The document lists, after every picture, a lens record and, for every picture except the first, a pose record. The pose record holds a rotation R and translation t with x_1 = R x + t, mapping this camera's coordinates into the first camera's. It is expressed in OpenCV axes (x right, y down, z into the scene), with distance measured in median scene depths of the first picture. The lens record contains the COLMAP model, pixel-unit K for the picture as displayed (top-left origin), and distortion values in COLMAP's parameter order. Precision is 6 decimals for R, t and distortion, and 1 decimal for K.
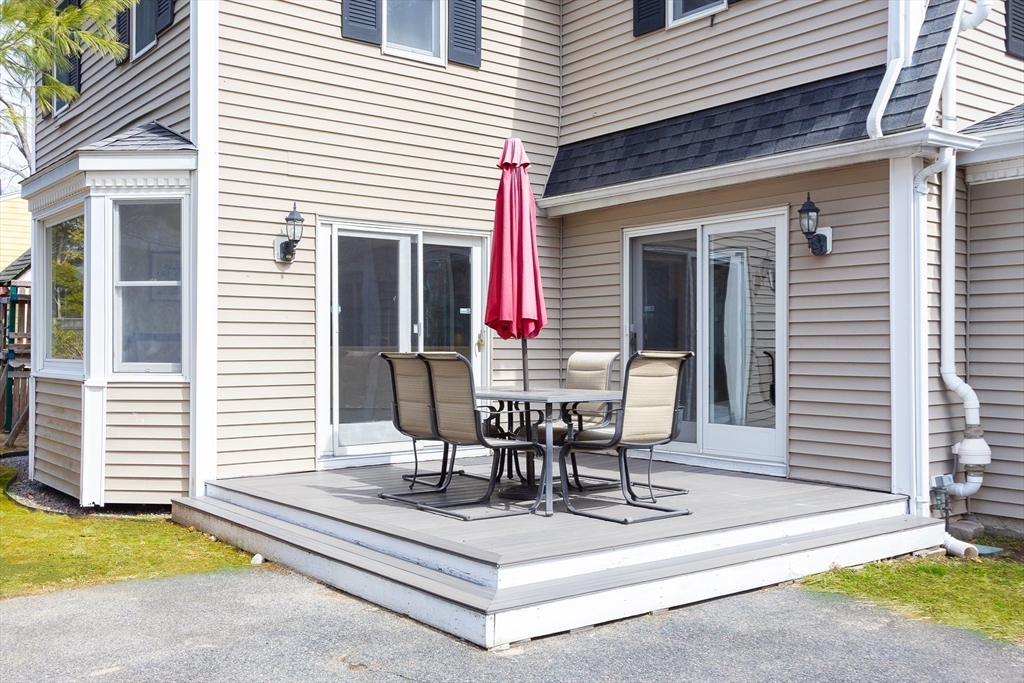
lens RADIAL K [[981.9, 0, 512.0], [0, 981.9, 341.5], [0, 0, 1]] dist [0.022394, 0.007316]
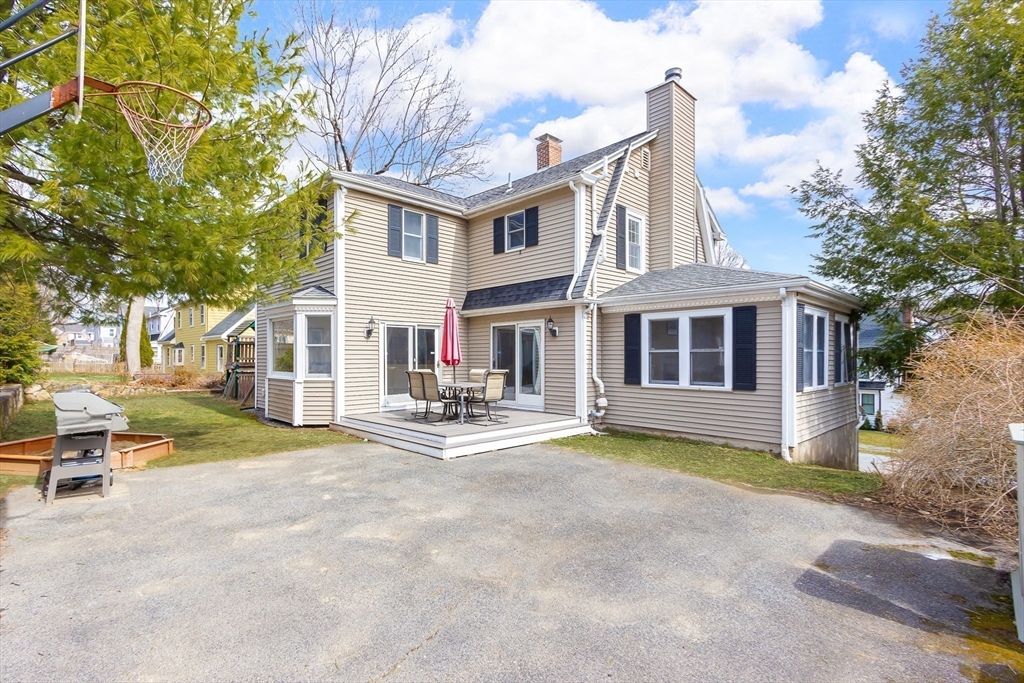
lens RADIAL K [[469.6, 0, 490.9], [0, 469.6, 342.1], [0, 0, 1]] dist [0.001684, -0.000238]
pose [[0.996095, -0.000179, 0.088286, -0.001907], [0.002502, 0.999653, -0.026204, -0.034576], [-0.088250, 0.026322, 0.995750, -0.397387]]
